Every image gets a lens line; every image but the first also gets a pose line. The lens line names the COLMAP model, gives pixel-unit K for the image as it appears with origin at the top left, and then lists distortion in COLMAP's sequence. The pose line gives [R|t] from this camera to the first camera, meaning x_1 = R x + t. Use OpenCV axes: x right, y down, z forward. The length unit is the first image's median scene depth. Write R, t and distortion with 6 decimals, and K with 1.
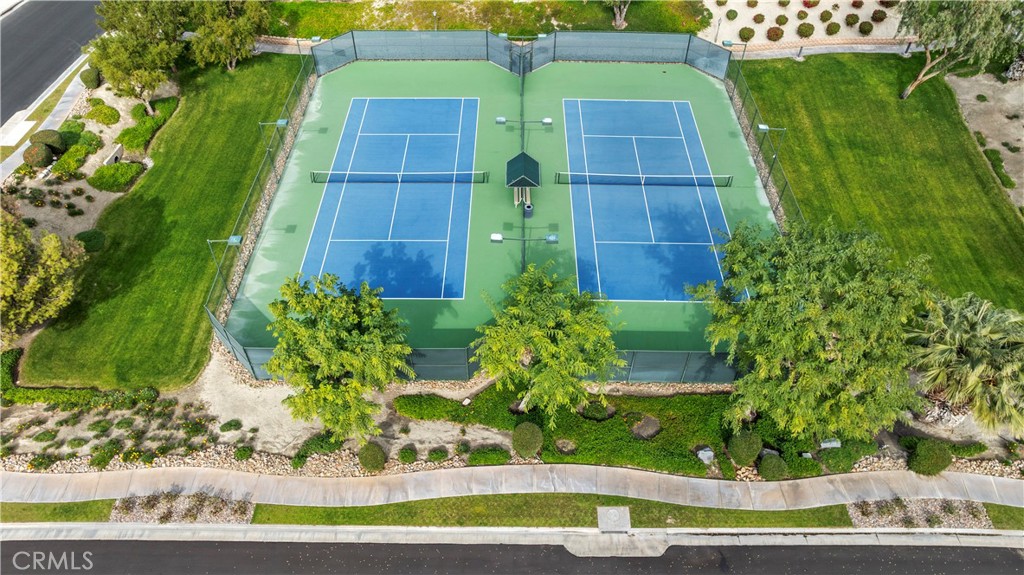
lens RADIAL K [[725.3, 0, 512.0], [0, 725.3, 287.5], [0, 0, 1]] dist [-0.000943, 0.000717]
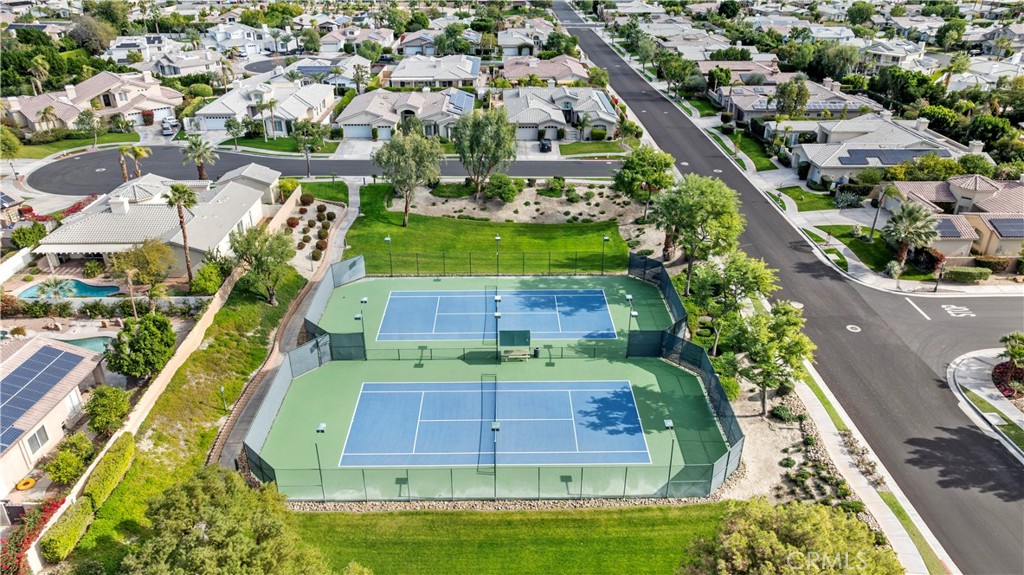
lens RADIAL K [[725.3, 0, 512.0], [0, 725.3, 287.5], [0, 0, 1]] dist [-0.000943, 0.000717]
pose [[-0.016649, -0.463497, 0.885942, -1.478285], [0.714768, 0.614073, 0.334696, -0.882492], [-0.699164, 0.638815, 0.321069, 0.701548]]
